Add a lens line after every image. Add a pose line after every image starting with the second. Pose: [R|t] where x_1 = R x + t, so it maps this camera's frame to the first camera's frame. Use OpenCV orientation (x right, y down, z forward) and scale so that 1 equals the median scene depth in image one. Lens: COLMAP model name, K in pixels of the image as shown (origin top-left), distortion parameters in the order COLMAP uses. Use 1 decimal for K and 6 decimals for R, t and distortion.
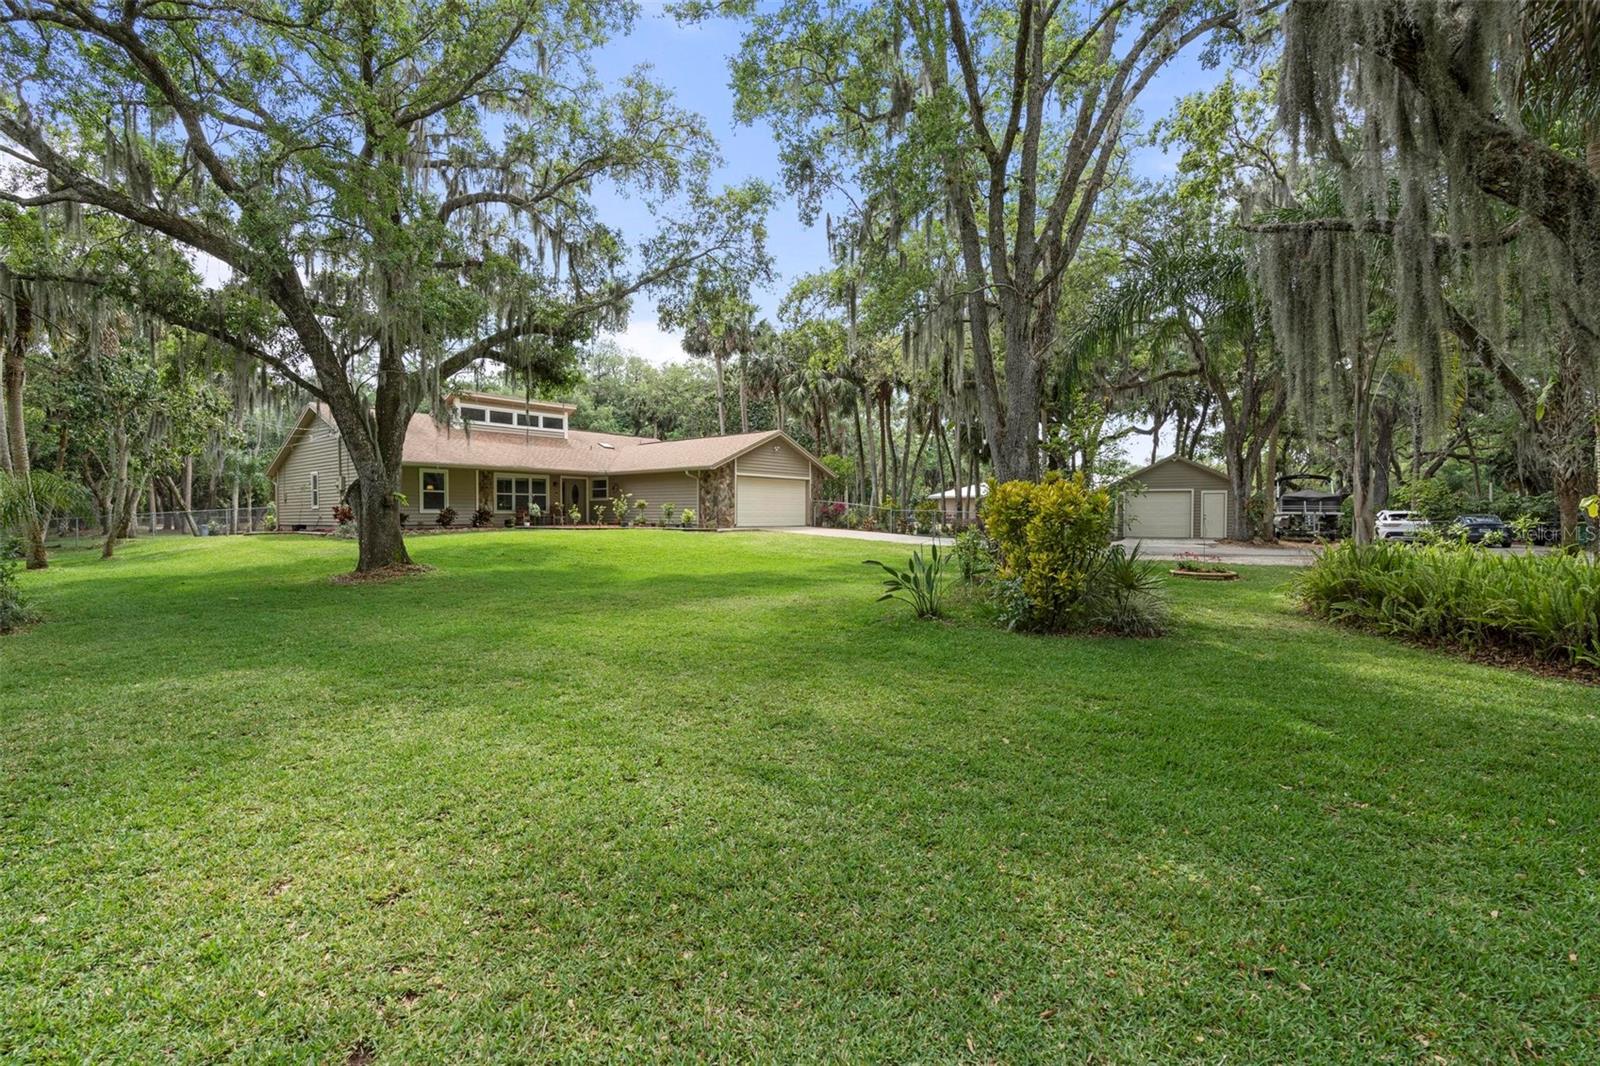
lens RADIAL K [[724.4, 0, 800.2], [0, 724.4, 525.9], [0, 0, 1]] dist [-0.011045, 0.003870]
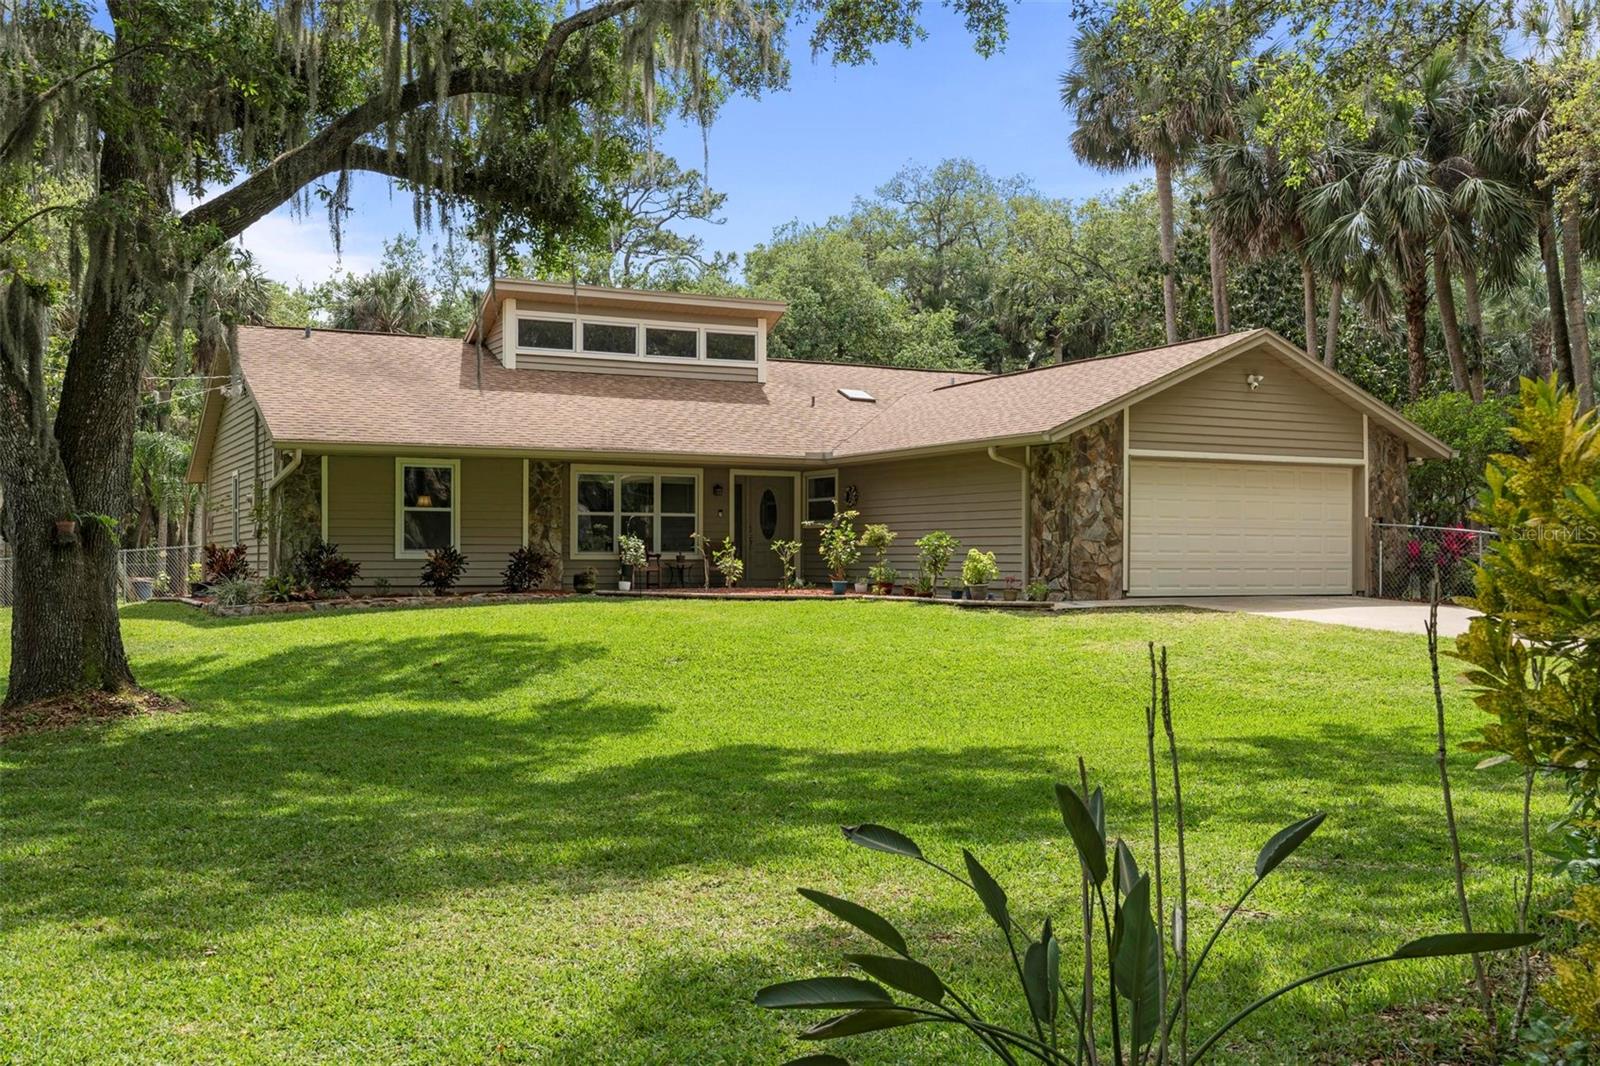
lens RADIAL K [[1619.3, 0, 799.1], [0, 1619.3, 536.3], [0, 0, 1]] dist [0.029696, 0.000000]
pose [[0.916517, -0.005119, -0.399963, 0.083630], [-0.007177, 0.999547, -0.029238, -0.004015], [0.399931, 0.029668, 0.916065, 0.170014]]
